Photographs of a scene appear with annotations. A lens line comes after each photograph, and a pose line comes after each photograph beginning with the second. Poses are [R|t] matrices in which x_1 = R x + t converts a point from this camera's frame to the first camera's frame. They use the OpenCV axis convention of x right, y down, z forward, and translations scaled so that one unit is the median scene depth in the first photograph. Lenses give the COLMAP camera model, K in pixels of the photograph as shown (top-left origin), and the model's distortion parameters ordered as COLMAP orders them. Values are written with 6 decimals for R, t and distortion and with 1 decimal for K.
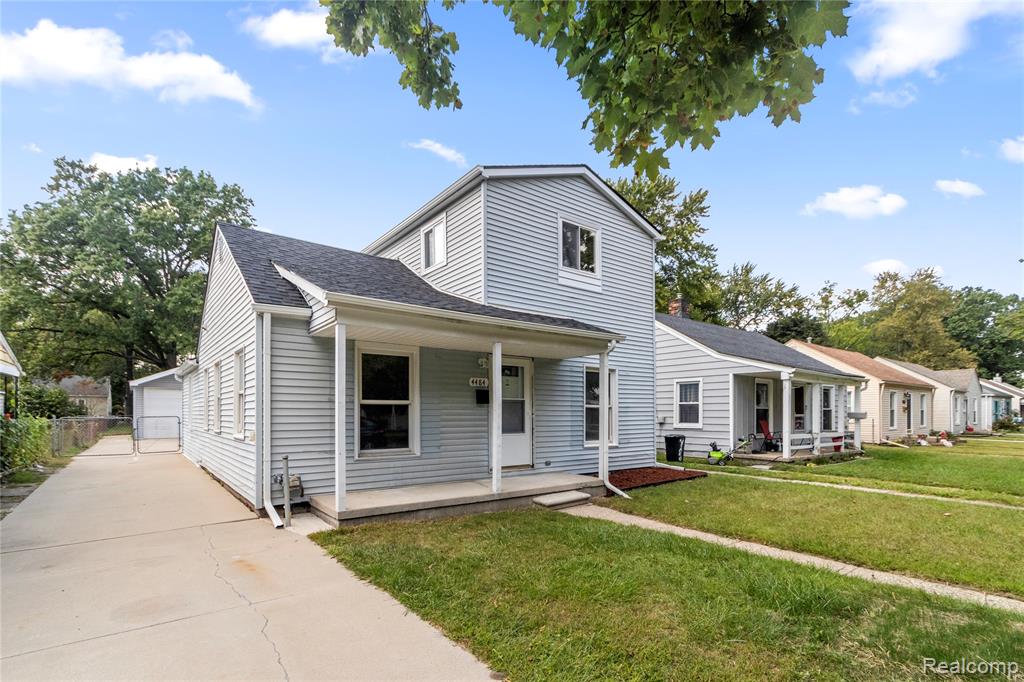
lens RADIAL K [[497.3, 0, 513.7], [0, 497.3, 418.4], [0, 0, 1]] dist [-0.000427, -0.000069]
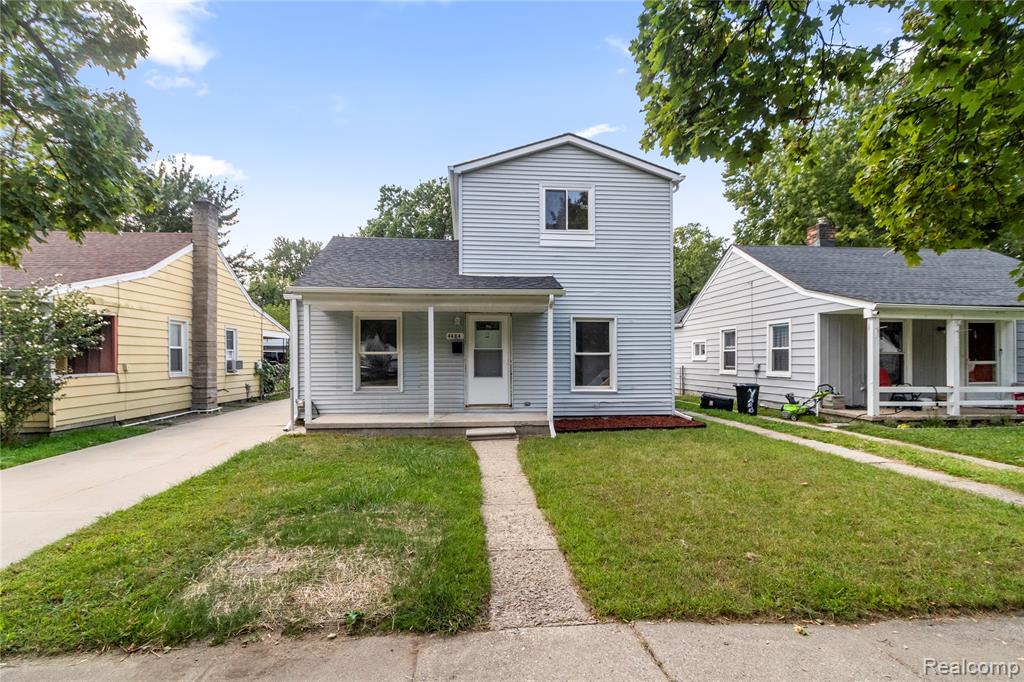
lens RADIAL K [[478.3, 0, 508.6], [0, 478.3, 362.7], [0, 0, 1]] dist [0.000307, 0.000218]
pose [[0.838774, 0.002639, -0.544474, 0.570496], [-0.003542, 0.999994, -0.000609, -0.004006], [0.544469, 0.002440, 0.838778, 0.043399]]
